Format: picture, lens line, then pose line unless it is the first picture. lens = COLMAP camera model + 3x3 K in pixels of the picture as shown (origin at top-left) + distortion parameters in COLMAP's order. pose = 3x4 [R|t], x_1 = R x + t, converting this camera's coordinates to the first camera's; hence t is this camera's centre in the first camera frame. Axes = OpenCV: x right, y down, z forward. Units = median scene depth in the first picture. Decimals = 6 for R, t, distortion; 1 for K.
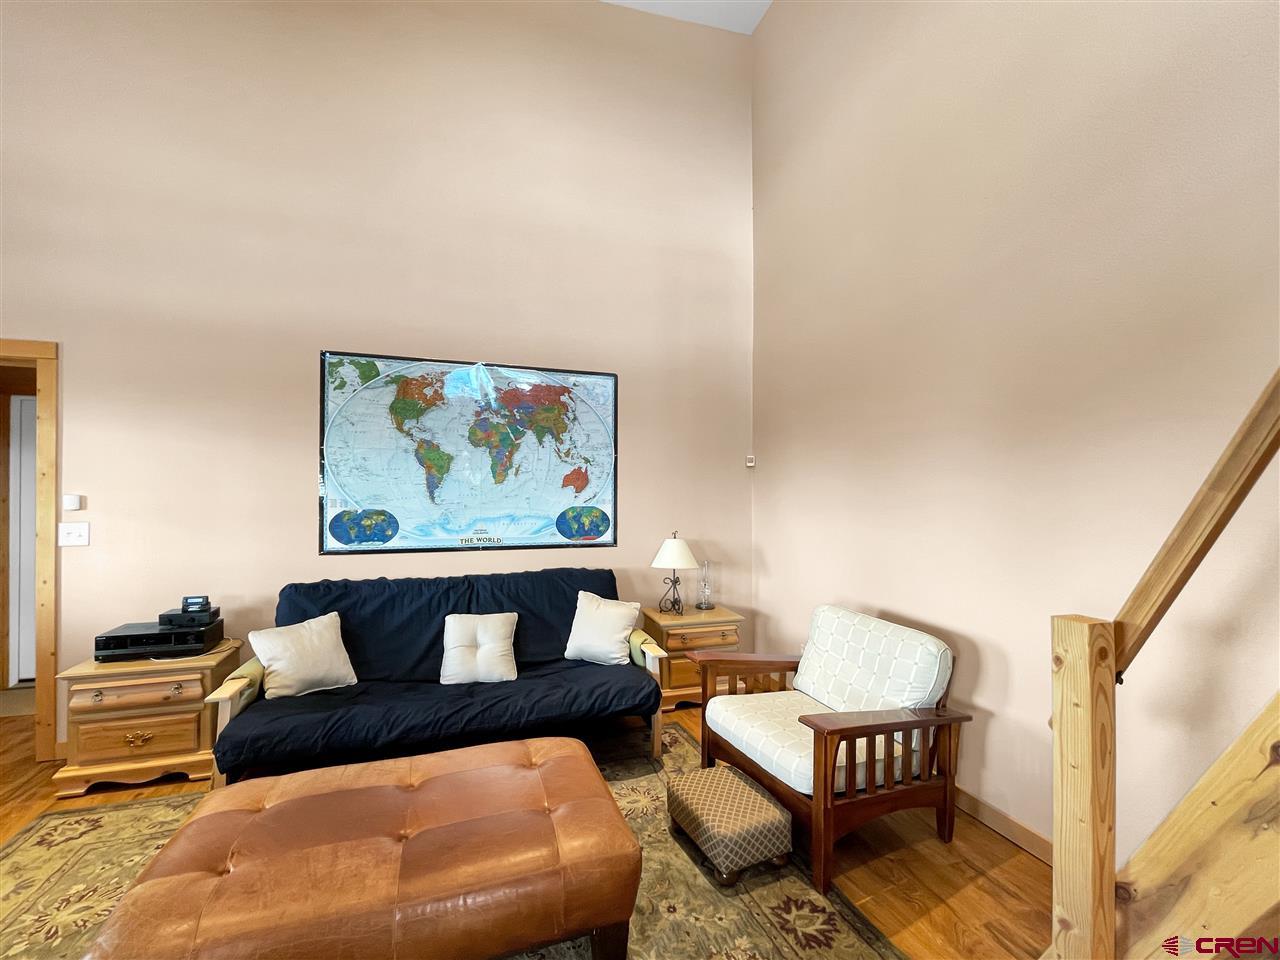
lens RADIAL K [[536.8, 0, 637.0], [0, 536.8, 492.5], [0, 0, 1]] dist [-0.001852, 0.000055]
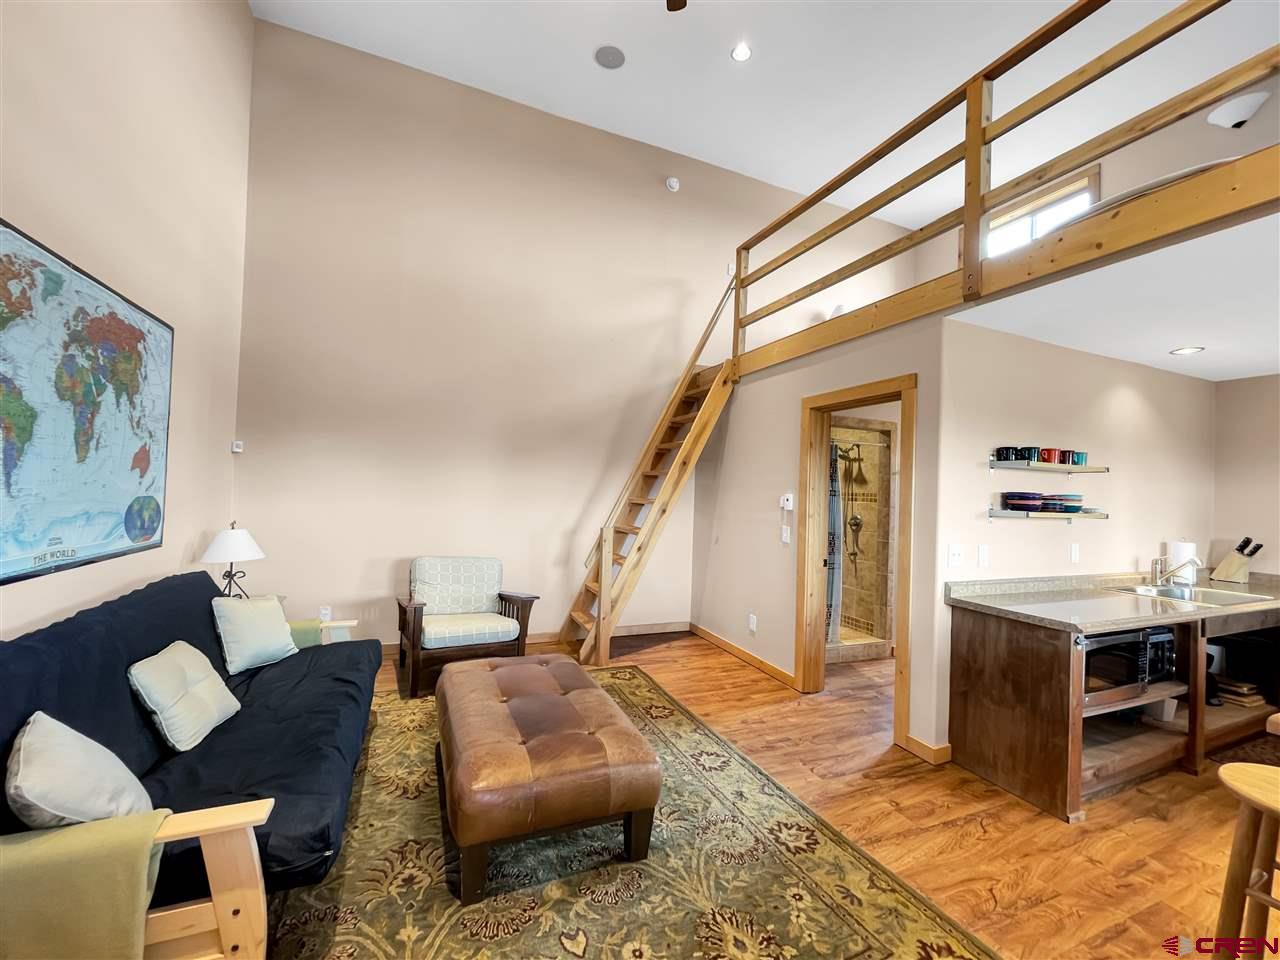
lens RADIAL K [[513.3, 0, 636.3], [0, 513.3, 479.2], [0, 0, 1]] dist [-0.000547, -0.000251]
pose [[-0.071836, 0.015477, 0.997296, -0.946105], [-0.034277, 0.999251, -0.017976, -0.008811], [-0.996827, -0.035476, -0.071252, 0.410738]]
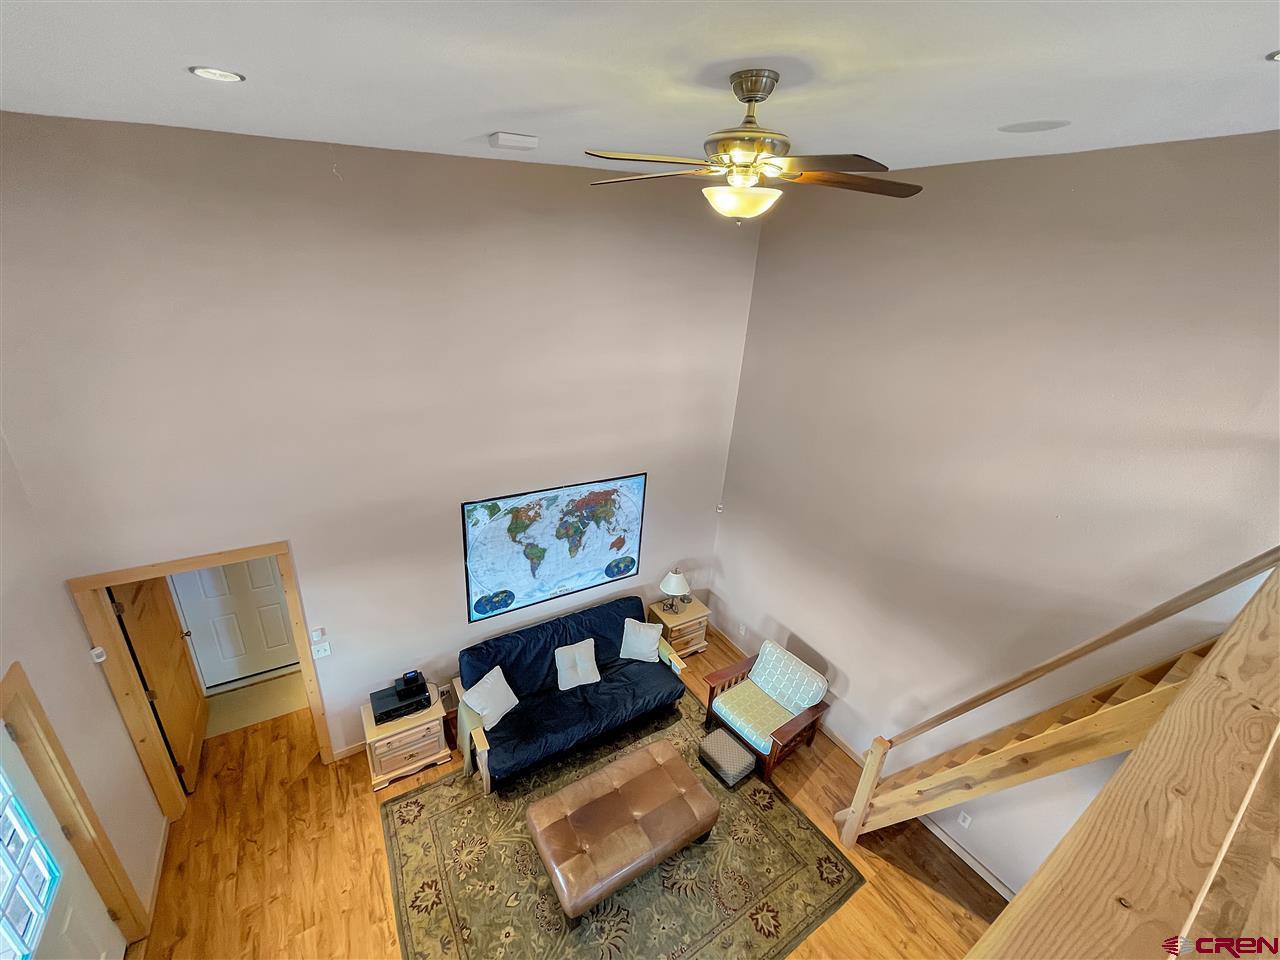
lens RADIAL K [[513.0, 0, 640.0], [0, 513.0, 480.0], [0, 0, 1]] dist [0.000414, 0.000189]
pose [[0.968470, -0.025799, 0.247789, -0.446478], [-0.073192, 0.921265, 0.381988, -0.818263], [-0.238135, -0.388080, 0.890329, -0.255370]]
